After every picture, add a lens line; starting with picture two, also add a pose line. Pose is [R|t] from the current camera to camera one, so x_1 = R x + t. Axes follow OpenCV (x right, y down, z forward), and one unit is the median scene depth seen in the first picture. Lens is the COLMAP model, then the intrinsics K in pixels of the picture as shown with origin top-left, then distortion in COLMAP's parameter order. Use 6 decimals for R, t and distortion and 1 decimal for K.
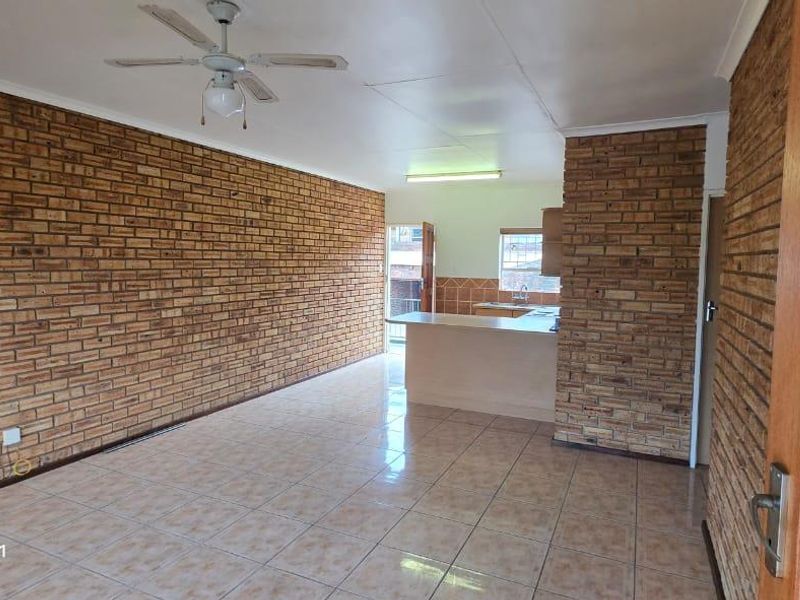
lens RADIAL K [[527.2, 0, 400.0], [0, 527.2, 300.0], [0, 0, 1]] dist [0.000384, -0.000439]
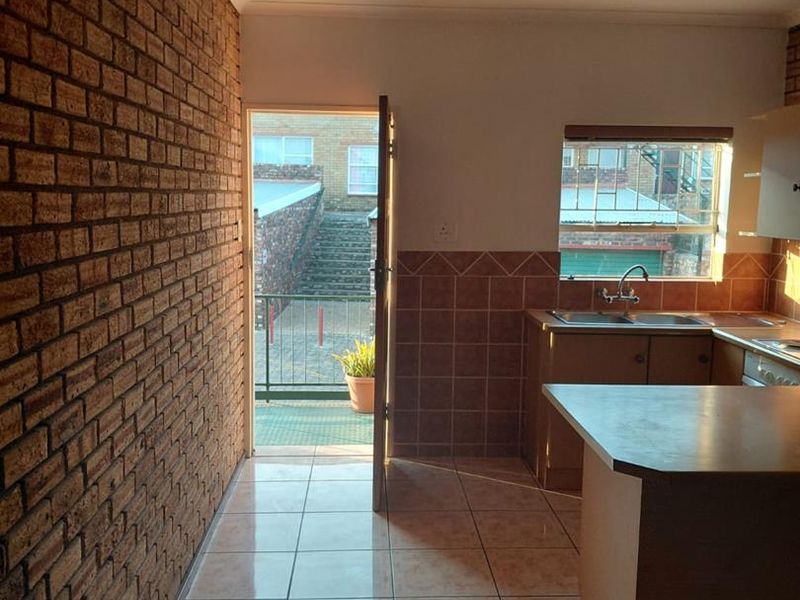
lens RADIAL K [[792.4, 0, 401.2], [0, 792.4, 325.5], [0, 0, 1]] dist [-0.003586, -0.015879]
pose [[0.889354, -0.077564, 0.450592, -0.200679], [0.036073, 0.994337, 0.099963, -0.049365], [-0.455794, -0.072648, 0.887116, 0.507374]]
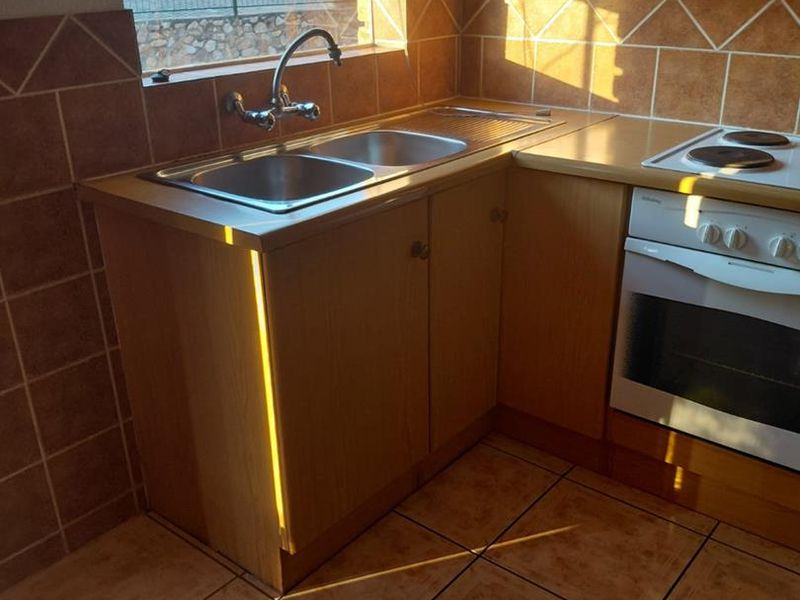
lens RADIAL K [[792.4, 0, 401.2], [0, 792.4, 325.5], [0, 0, 1]] dist [-0.003586, -0.015879]
pose [[0.250137, -0.428894, 0.868033, -0.020338], [0.088293, 0.902902, 0.420680, -0.047072], [-0.964176, -0.028587, 0.263718, 0.878548]]
